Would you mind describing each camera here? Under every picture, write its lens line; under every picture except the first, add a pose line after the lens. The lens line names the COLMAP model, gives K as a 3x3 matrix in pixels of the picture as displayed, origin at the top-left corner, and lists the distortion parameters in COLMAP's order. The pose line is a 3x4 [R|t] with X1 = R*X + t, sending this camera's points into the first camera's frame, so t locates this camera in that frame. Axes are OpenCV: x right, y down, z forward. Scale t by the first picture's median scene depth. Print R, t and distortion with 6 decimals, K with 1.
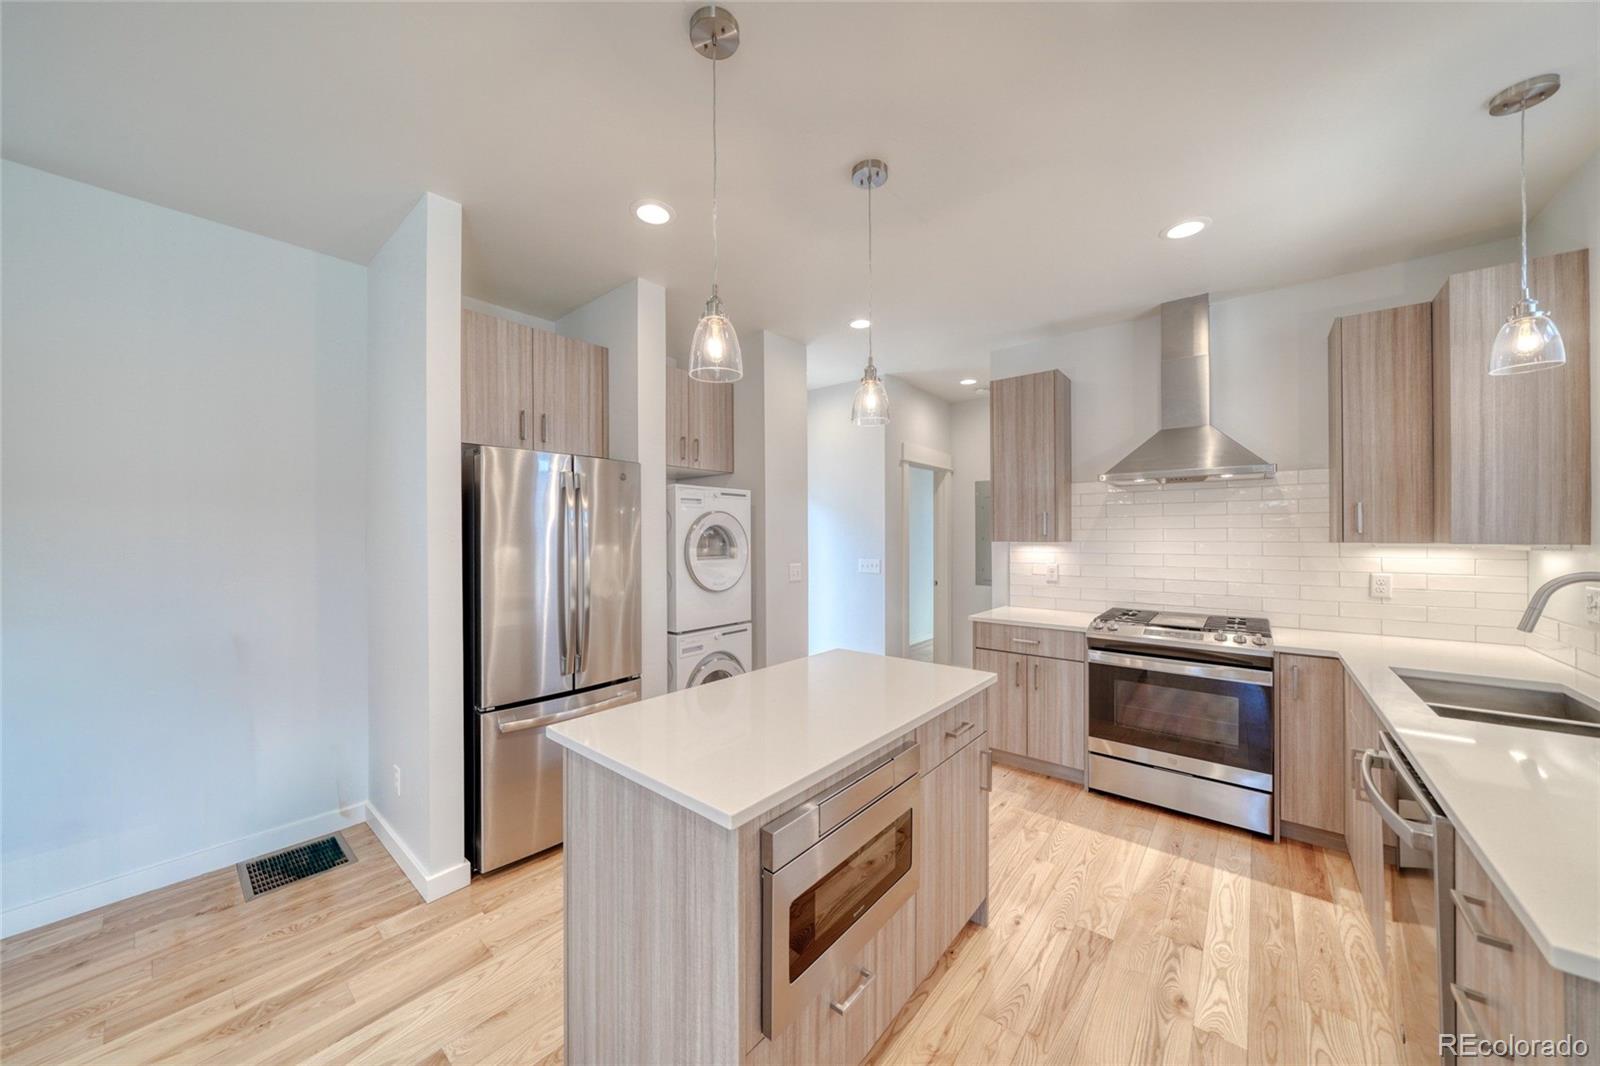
lens RADIAL K [[548.7, 0, 791.4], [0, 548.7, 534.0], [0, 0, 1]] dist [-0.003171, 0.000131]
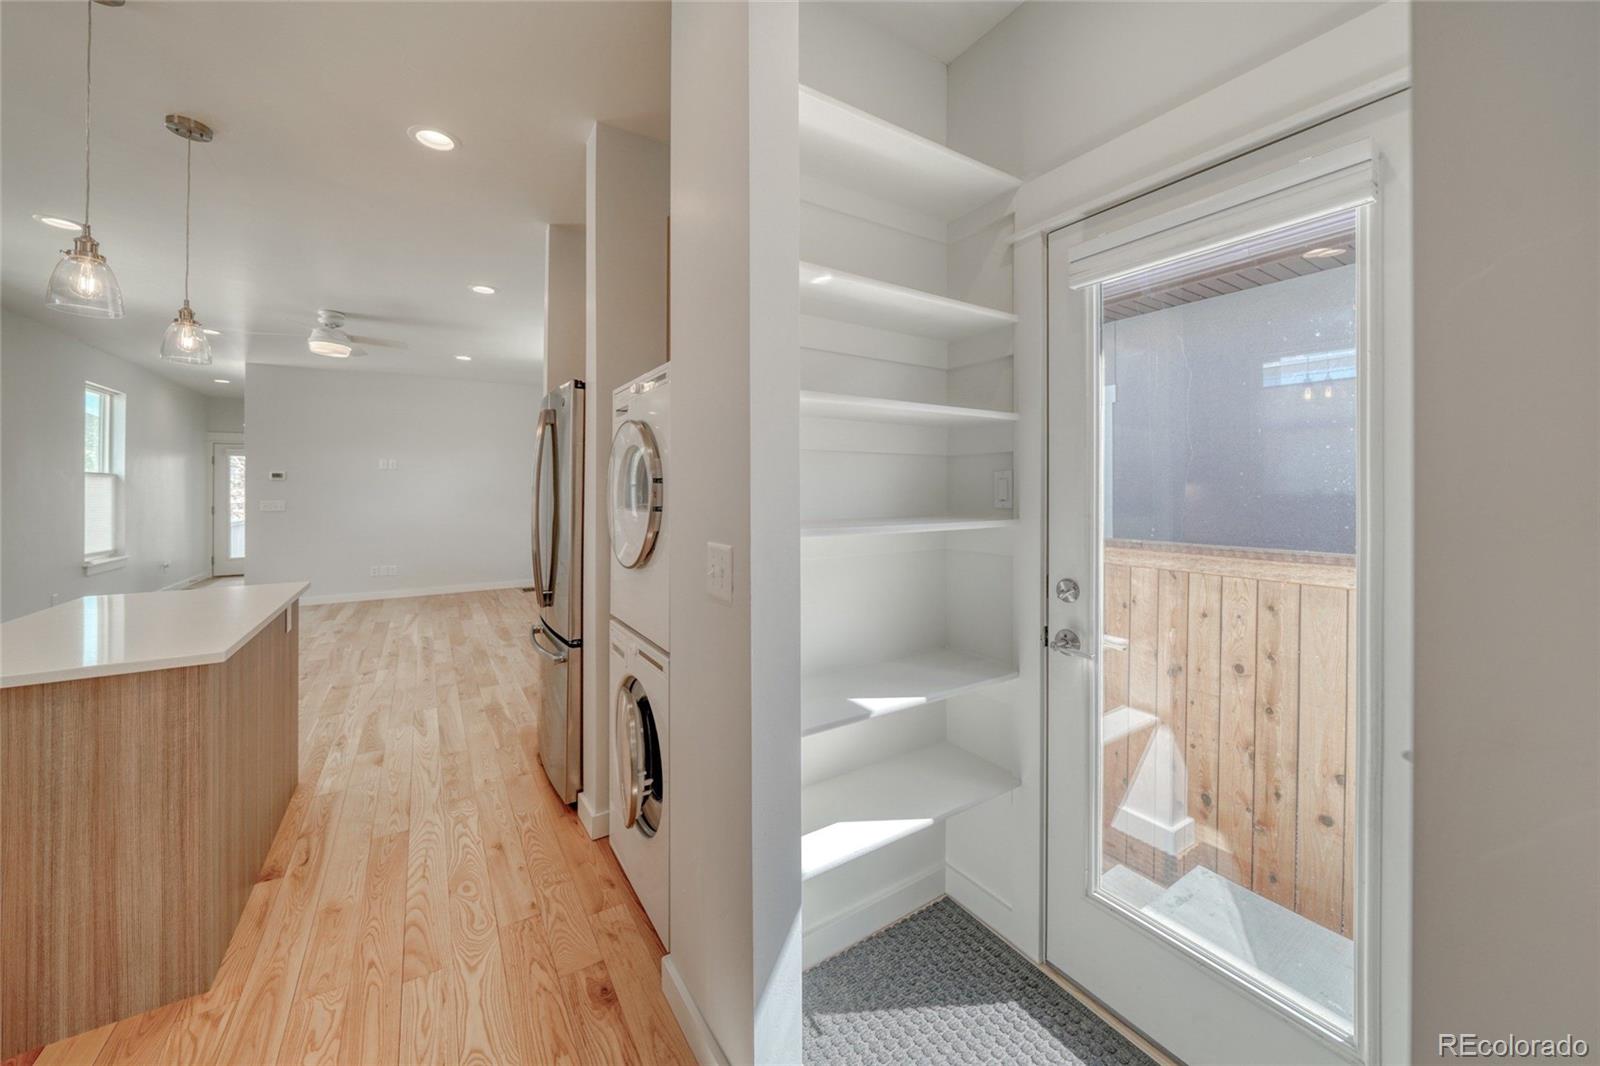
lens RADIAL K [[572.4, 0, 775.9], [0, 572.4, 484.2], [0, 0, 1]] dist [-0.003084, 0.000005]
pose [[-0.310790, -0.001414, -0.950477, 0.458091], [0.004716, 0.999984, -0.003030, 0.031151], [0.950467, -0.005424, -0.310779, 1.663947]]
